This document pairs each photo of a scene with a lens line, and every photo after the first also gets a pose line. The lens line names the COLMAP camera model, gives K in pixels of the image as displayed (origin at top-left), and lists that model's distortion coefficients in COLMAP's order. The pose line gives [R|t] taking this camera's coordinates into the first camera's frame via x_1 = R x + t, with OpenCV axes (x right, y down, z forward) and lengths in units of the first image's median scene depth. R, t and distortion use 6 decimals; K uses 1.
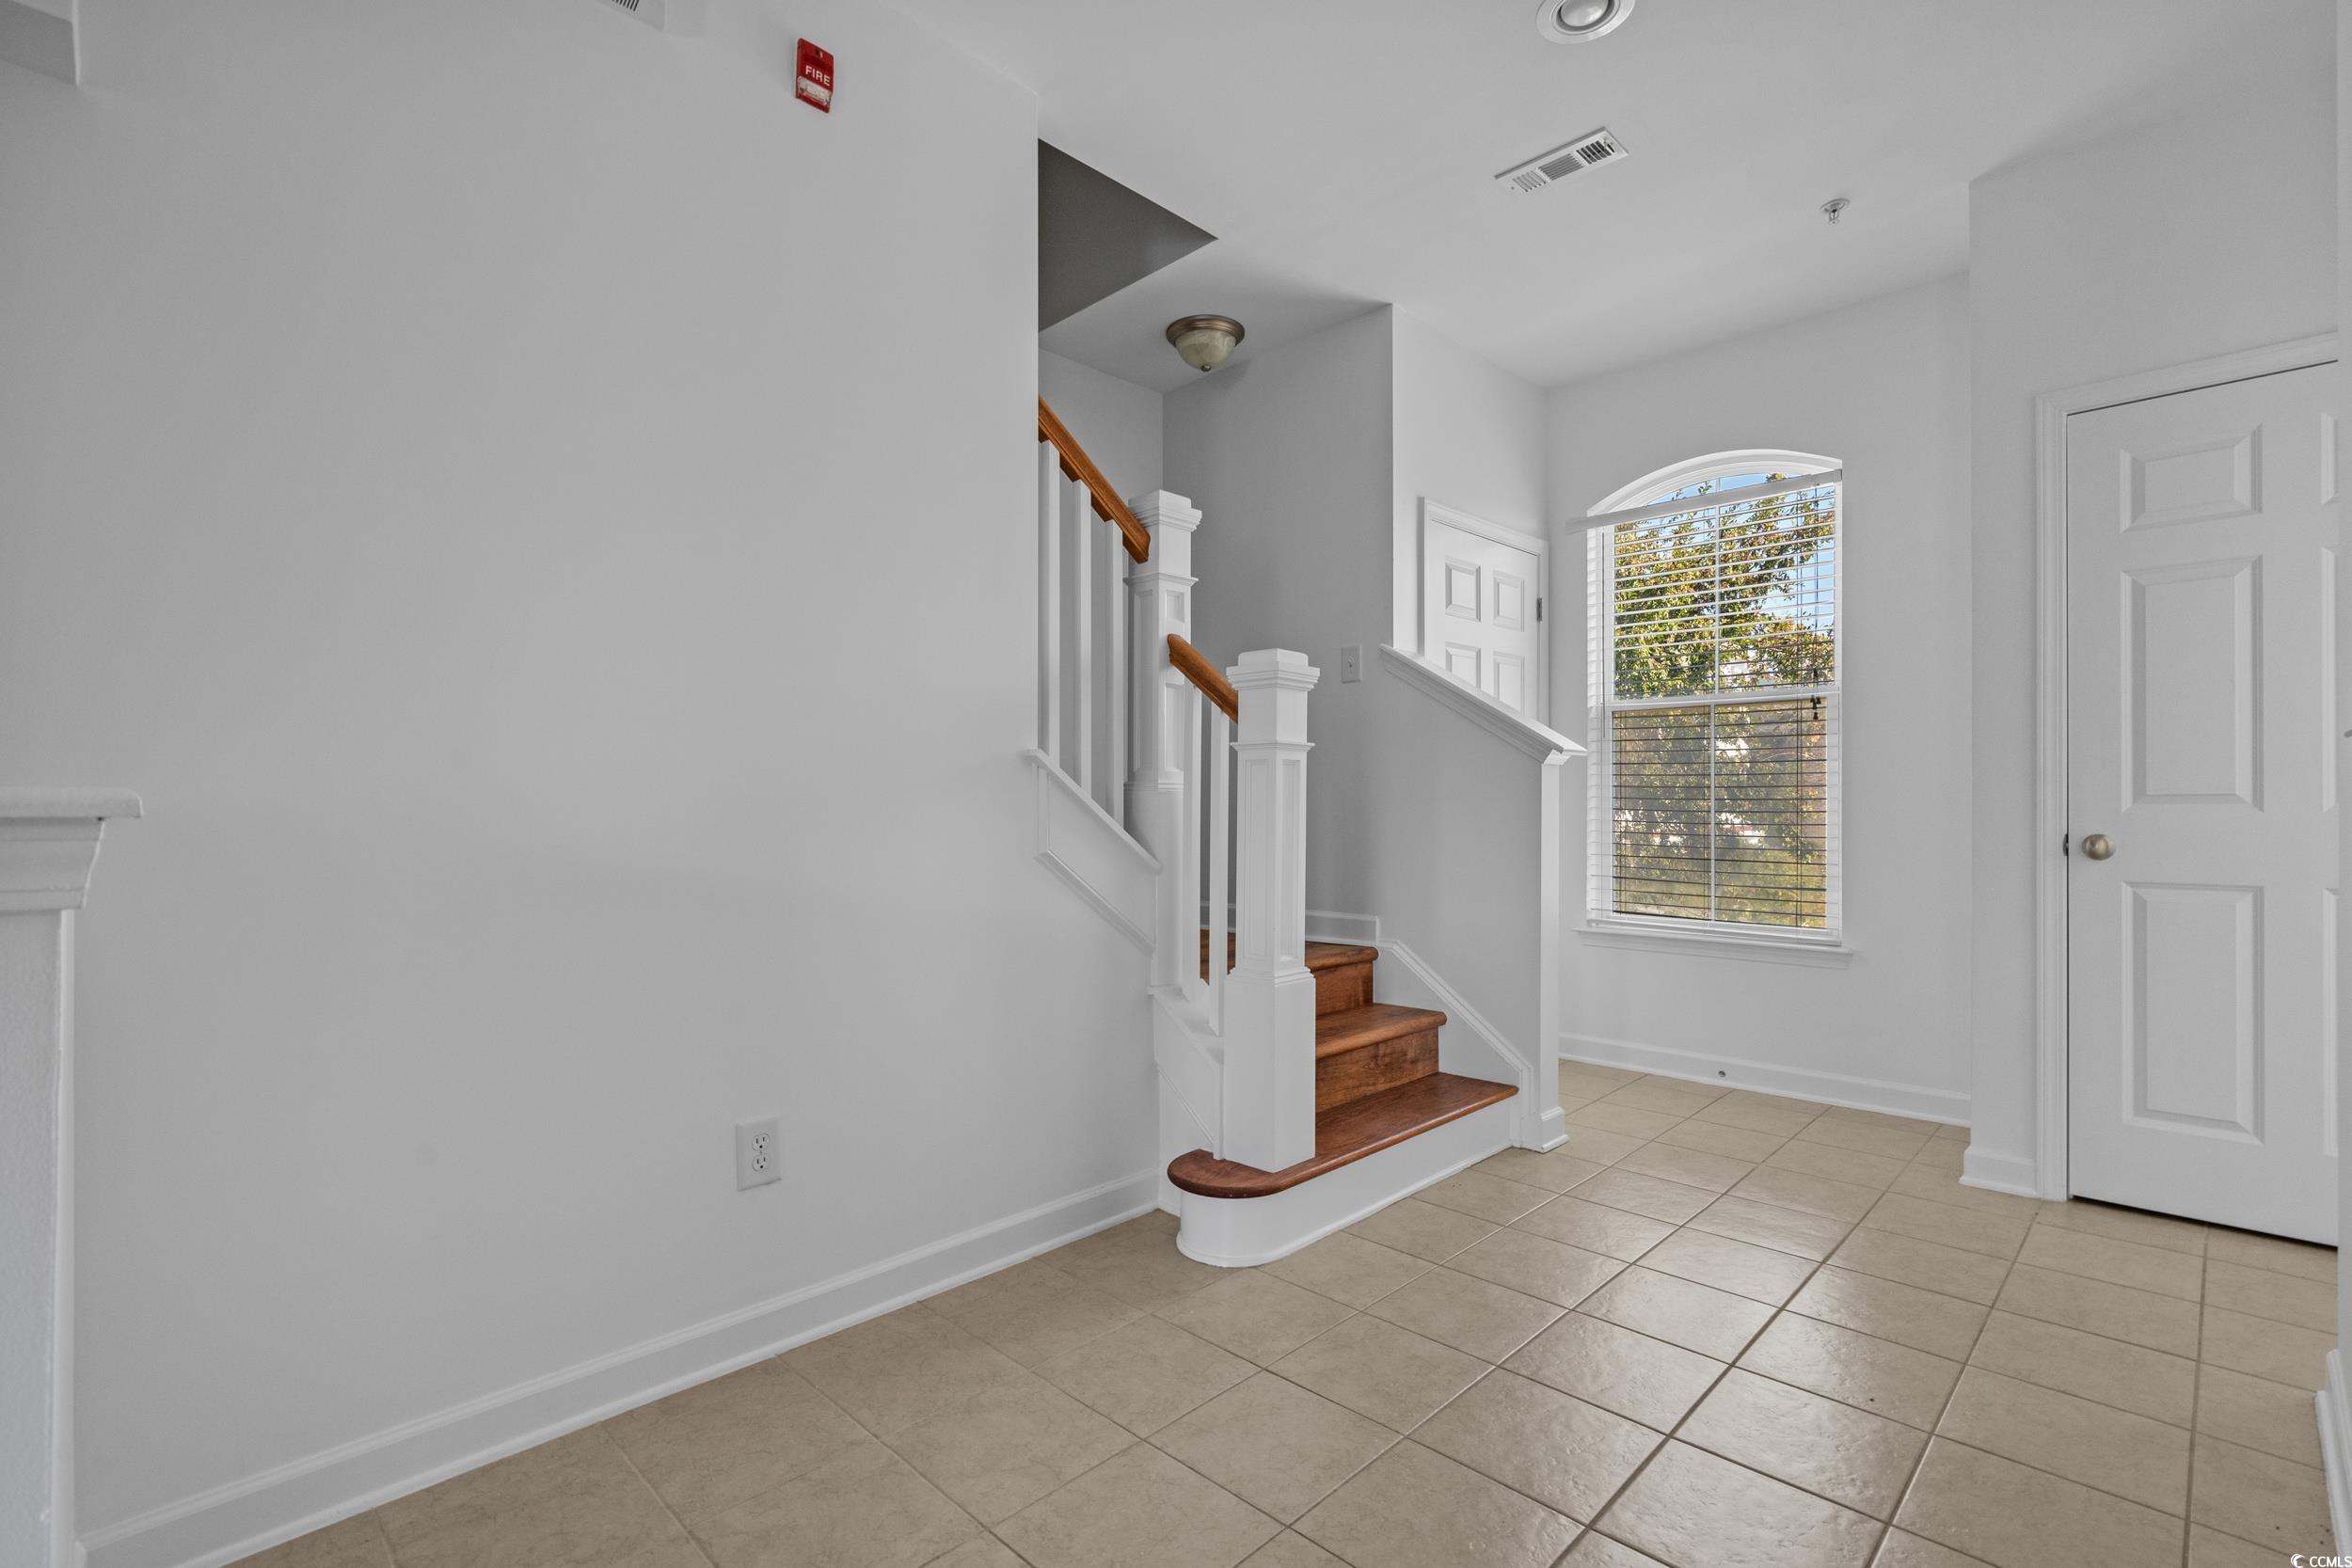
lens RADIAL K [[1074.2, 0, 1183.3], [0, 1074.2, 800.8], [0, 0, 1]] dist [-0.003313, 0.002116]
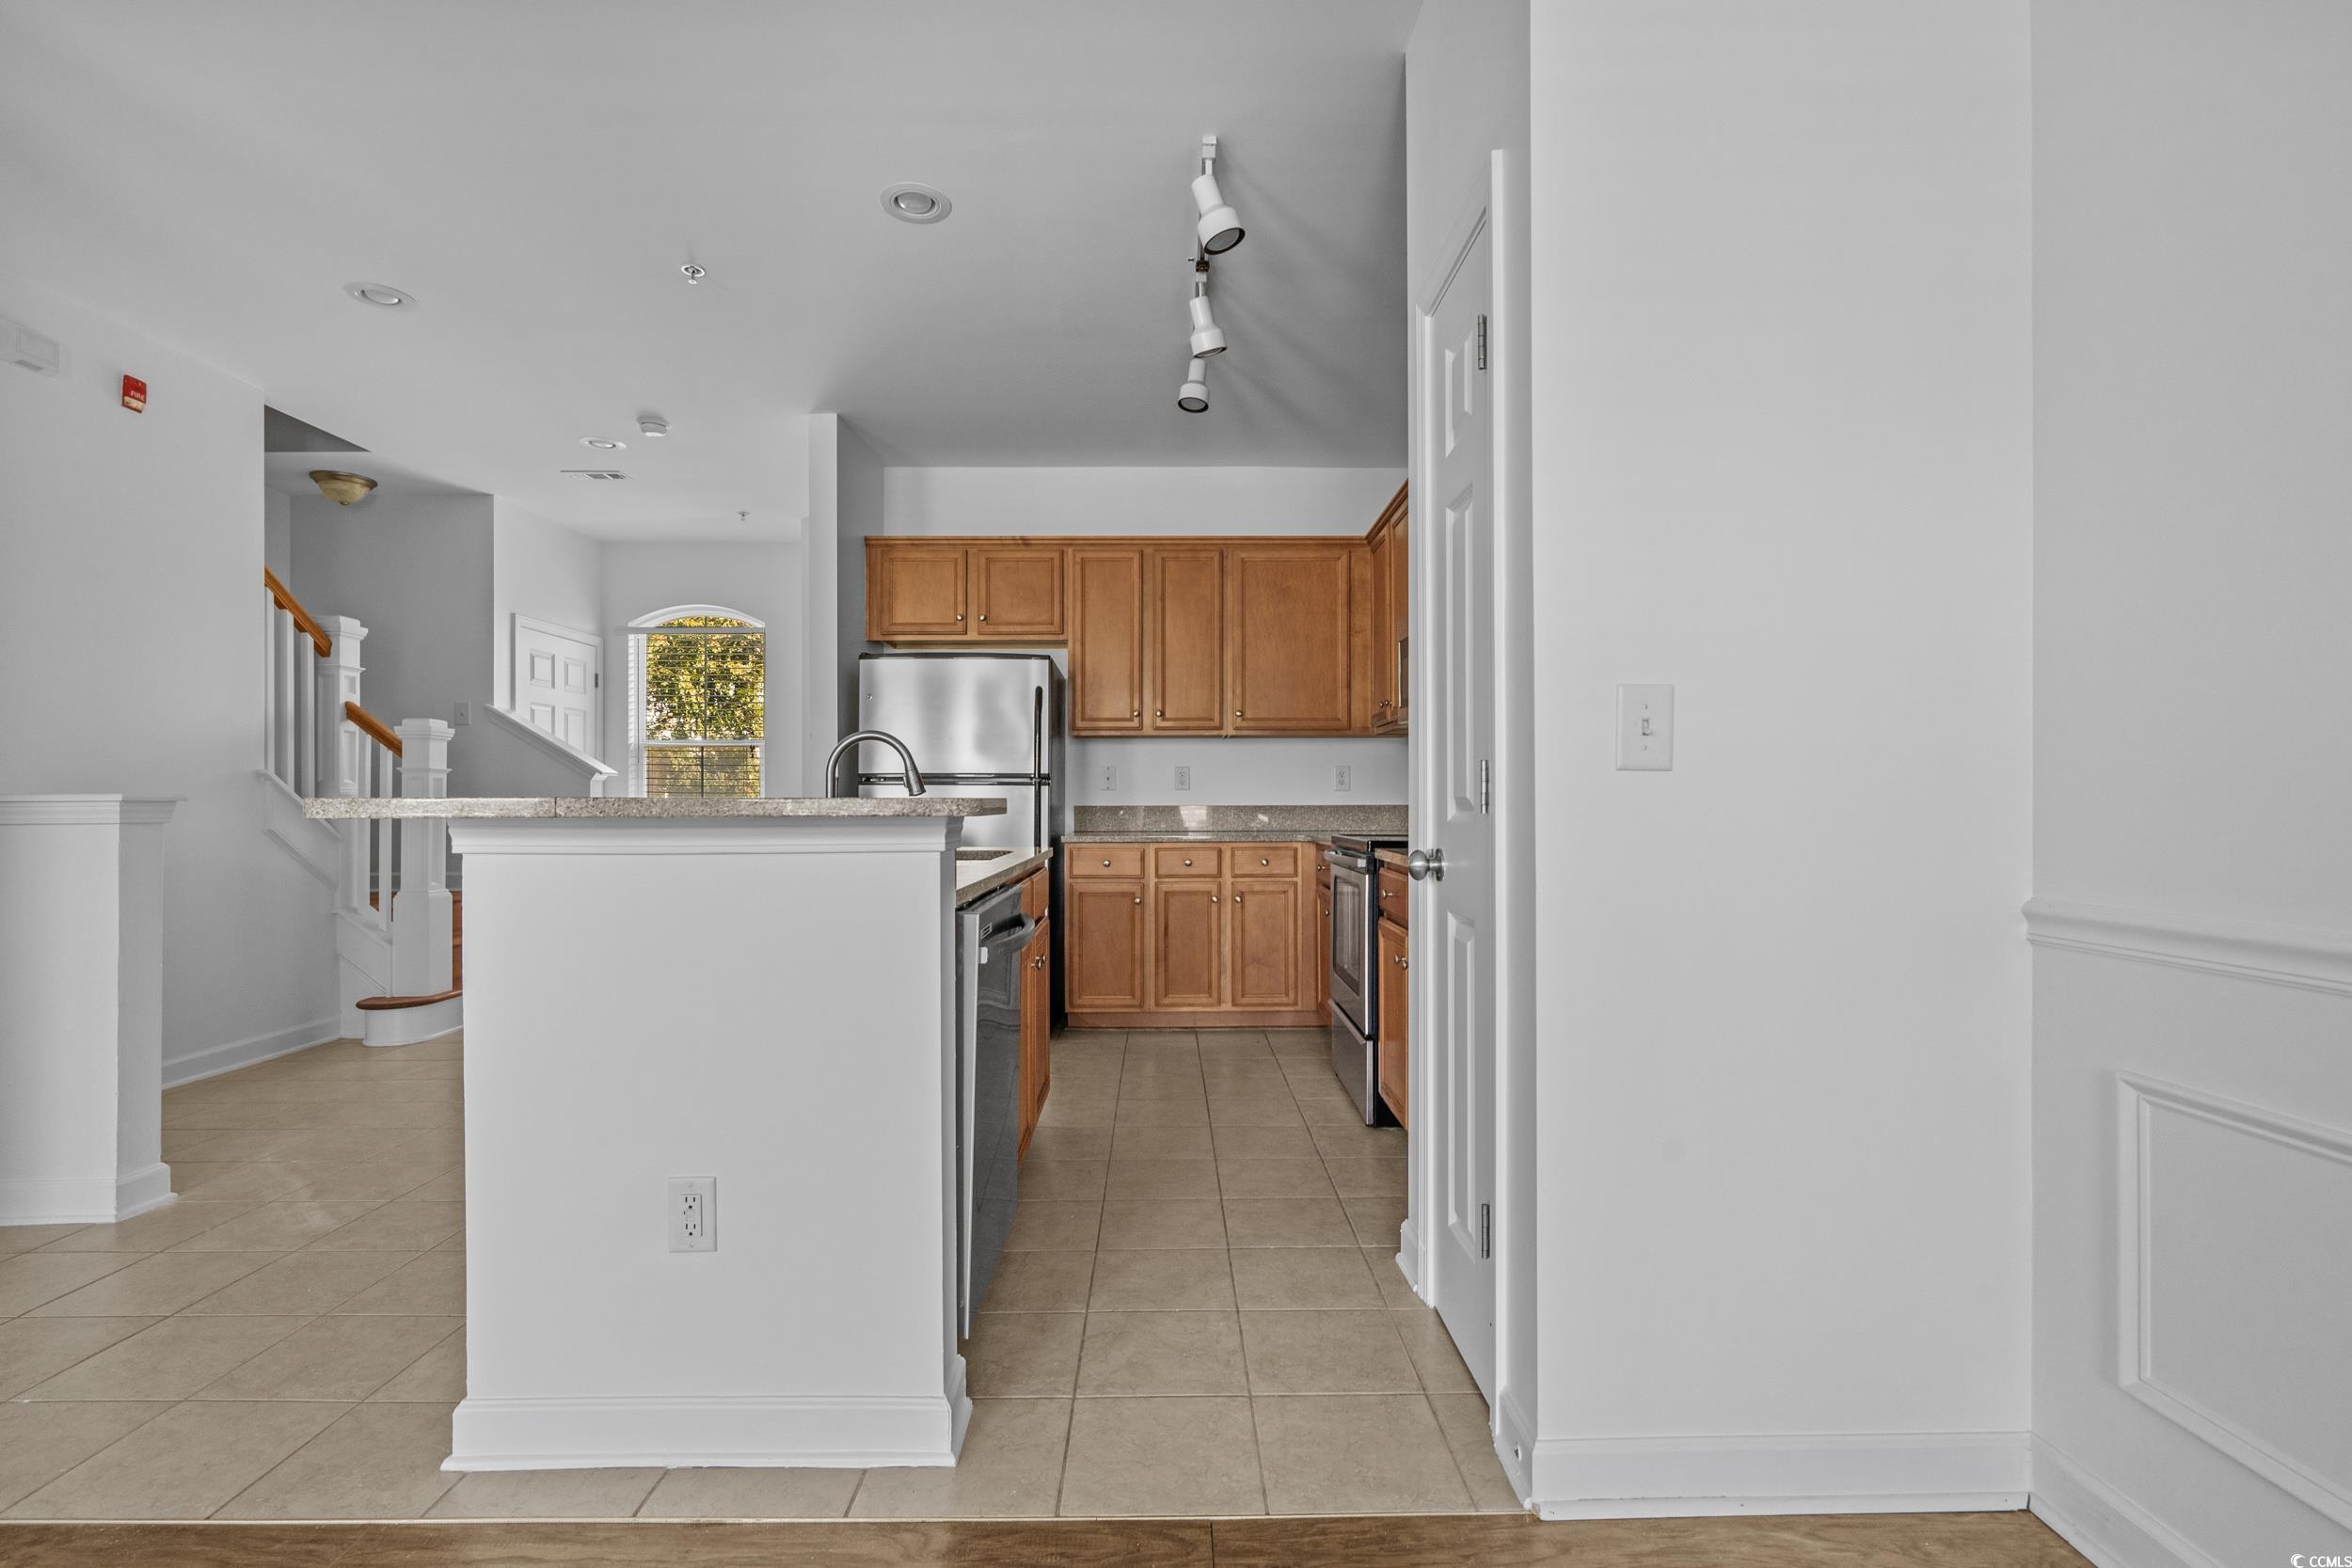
lens RADIAL K [[1074.2, 0, 1179.9], [0, 1074.2, 808.8], [0, 0, 1]] dist [-0.003313, 0.002116]
pose [[0.705716, -0.000877, 0.708494, -0.283519], [-0.002887, 0.999987, 0.004113, 0.003790], [-0.708489, -0.004948, 0.705704, -1.124751]]
